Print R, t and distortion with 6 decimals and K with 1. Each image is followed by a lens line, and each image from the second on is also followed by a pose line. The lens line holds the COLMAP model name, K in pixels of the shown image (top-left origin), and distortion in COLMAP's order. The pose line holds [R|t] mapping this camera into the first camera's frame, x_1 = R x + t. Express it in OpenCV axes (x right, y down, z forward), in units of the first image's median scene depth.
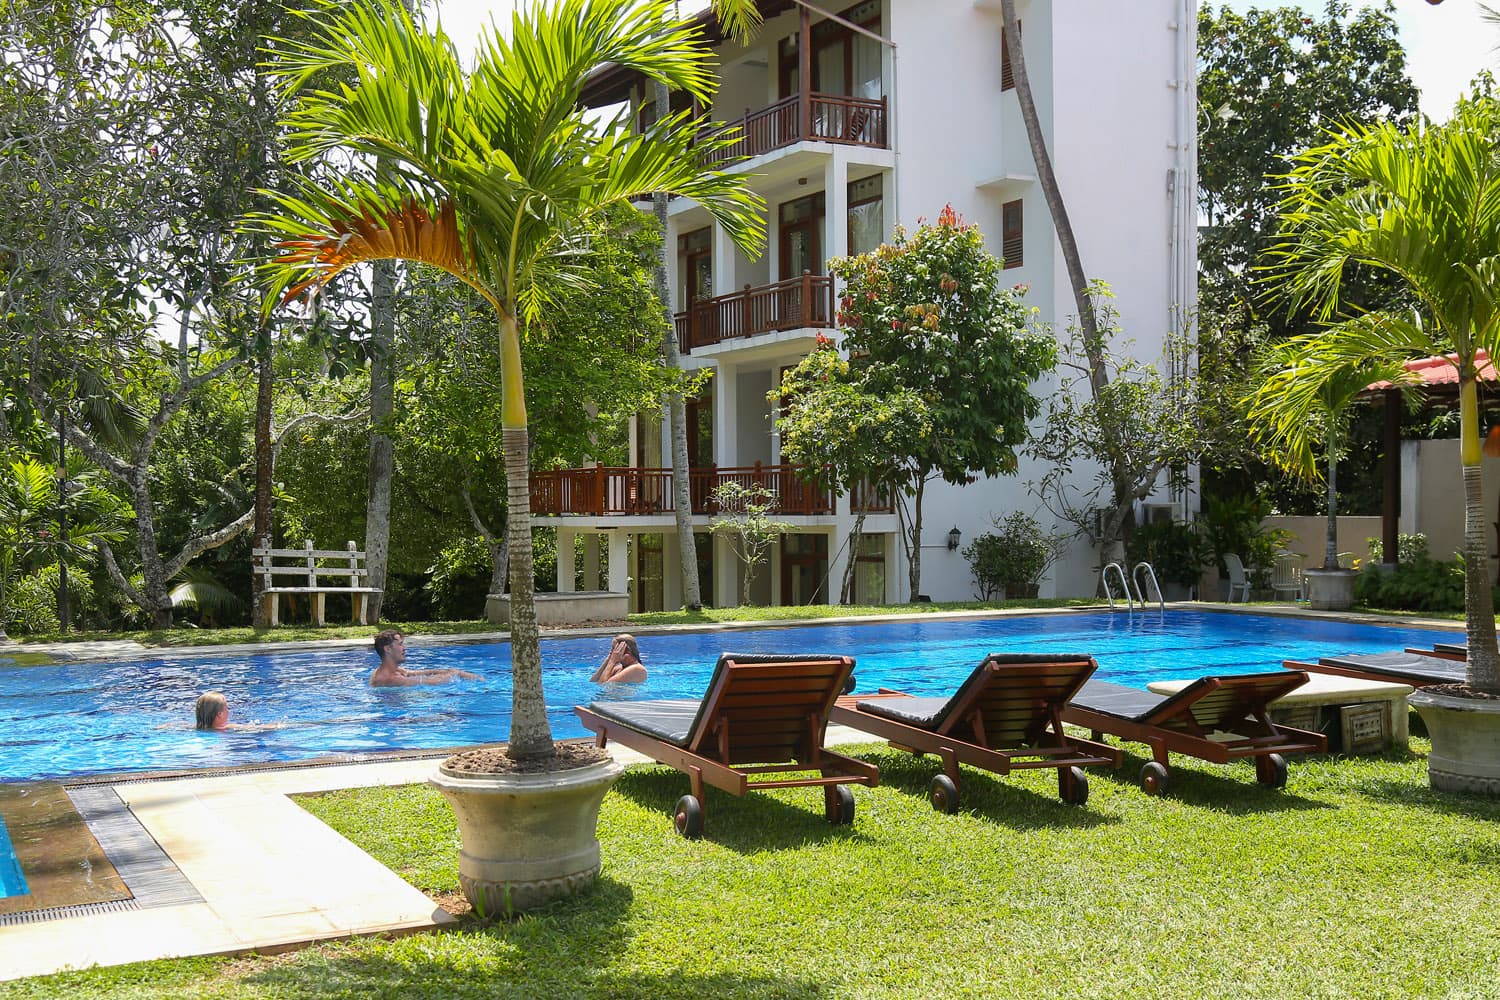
lens RADIAL K [[1782.8, 0, 750.0], [0, 1782.8, 500.0], [0, 0, 1]] dist [0.070418, -0.006388]
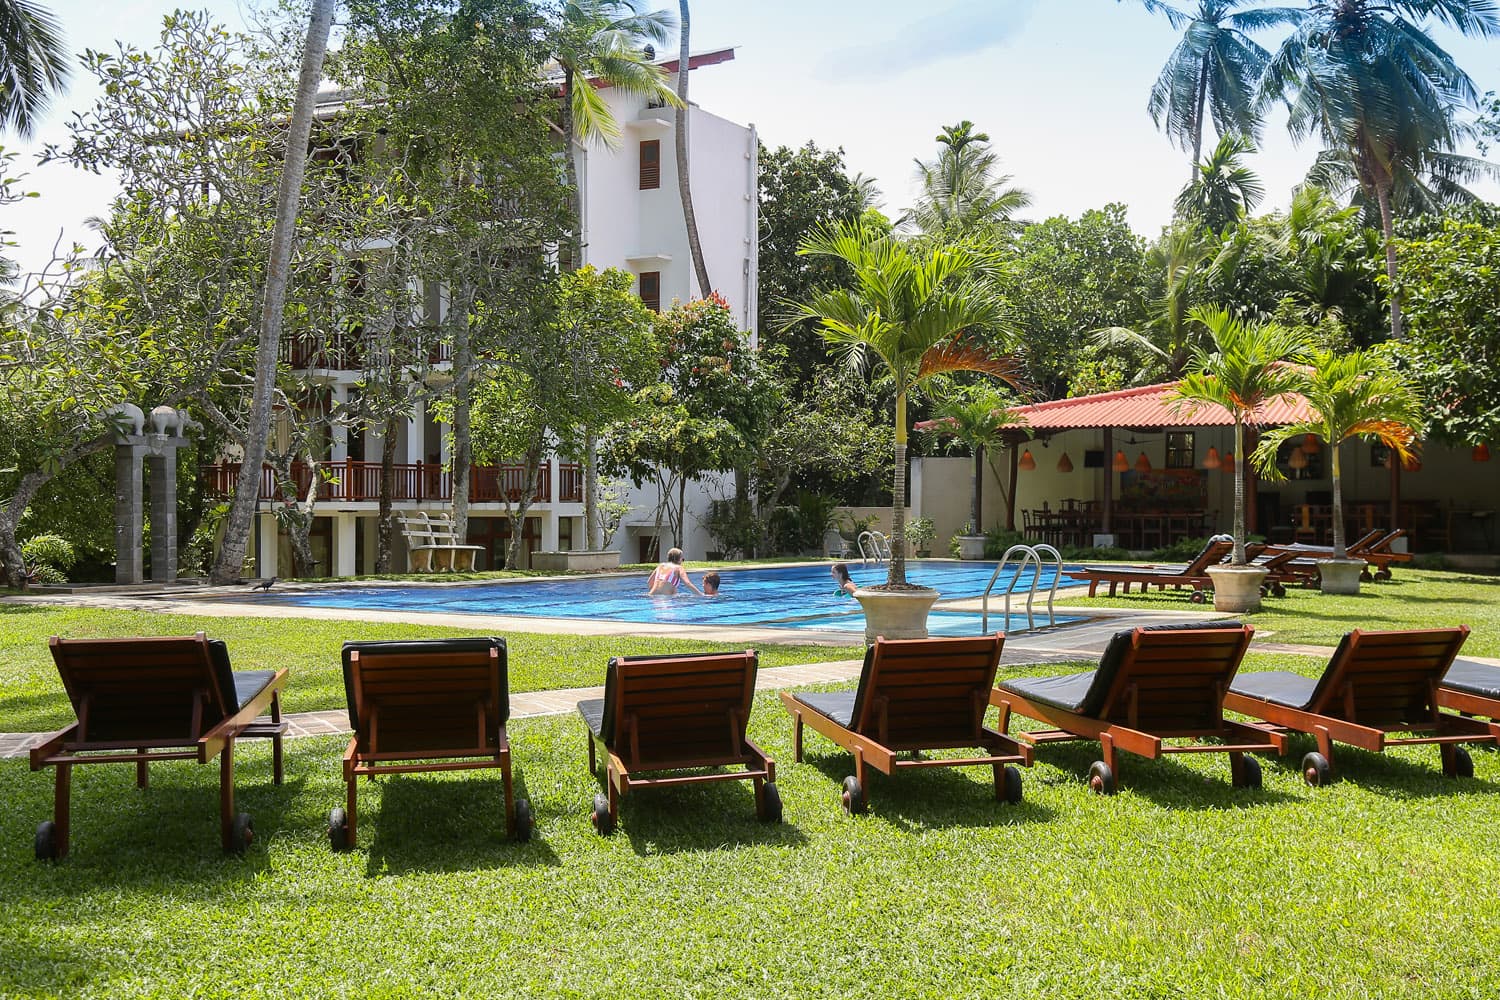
lens RADIAL K [[2144.3, 0, 750.0], [0, 2144.3, 500.0], [0, 0, 1]] dist [0.088823, 0.044729]
pose [[0.818707, 0.012339, 0.574080, -0.735815], [-0.009580, 0.999923, -0.007829, 0.017551], [-0.574132, 0.000909, 0.818762, -0.378113]]
